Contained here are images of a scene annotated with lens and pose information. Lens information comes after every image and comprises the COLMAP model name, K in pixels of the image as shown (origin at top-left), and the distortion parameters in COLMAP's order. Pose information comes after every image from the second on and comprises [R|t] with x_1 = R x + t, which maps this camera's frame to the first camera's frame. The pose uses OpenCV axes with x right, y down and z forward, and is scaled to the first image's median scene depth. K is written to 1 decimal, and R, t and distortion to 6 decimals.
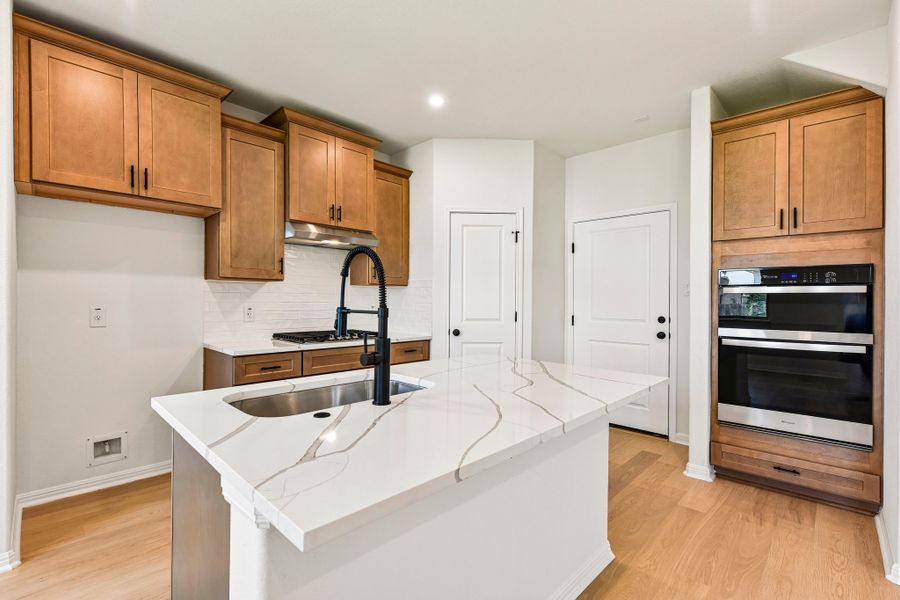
lens RADIAL K [[404.2, 0, 461.2], [0, 404.2, 301.8], [0, 0, 1]] dist [0.000495, -0.000059]
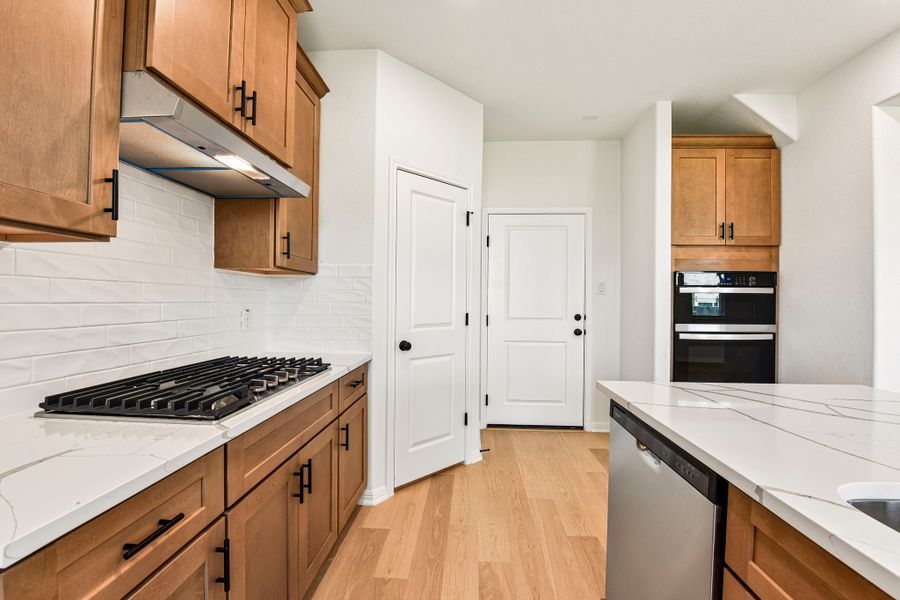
lens RADIAL K [[355.8, 0, 450.0], [0, 355.8, 300.0], [0, 0, 1]] dist [-0.017084, 0.000034]
pose [[0.771336, -0.001351, 0.636426, -0.447635], [-0.000045, 0.999998, 0.002178, -0.002907], [-0.636428, -0.001709, 0.771334, 0.649286]]
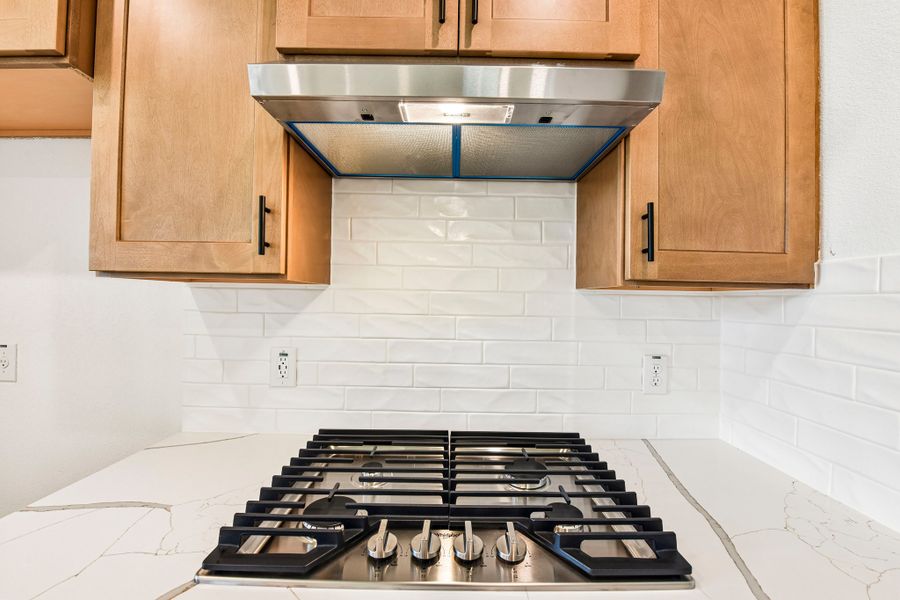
lens RADIAL K [[355.8, 0, 450.0], [0, 355.8, 300.0], [0, 0, 1]] dist [-0.017084, 0.000034]
pose [[0.694020, 0.002716, -0.719950, -0.187460], [-0.012713, 0.999883, -0.008483, -0.038381], [0.719843, 0.015040, 0.693974, 0.994420]]
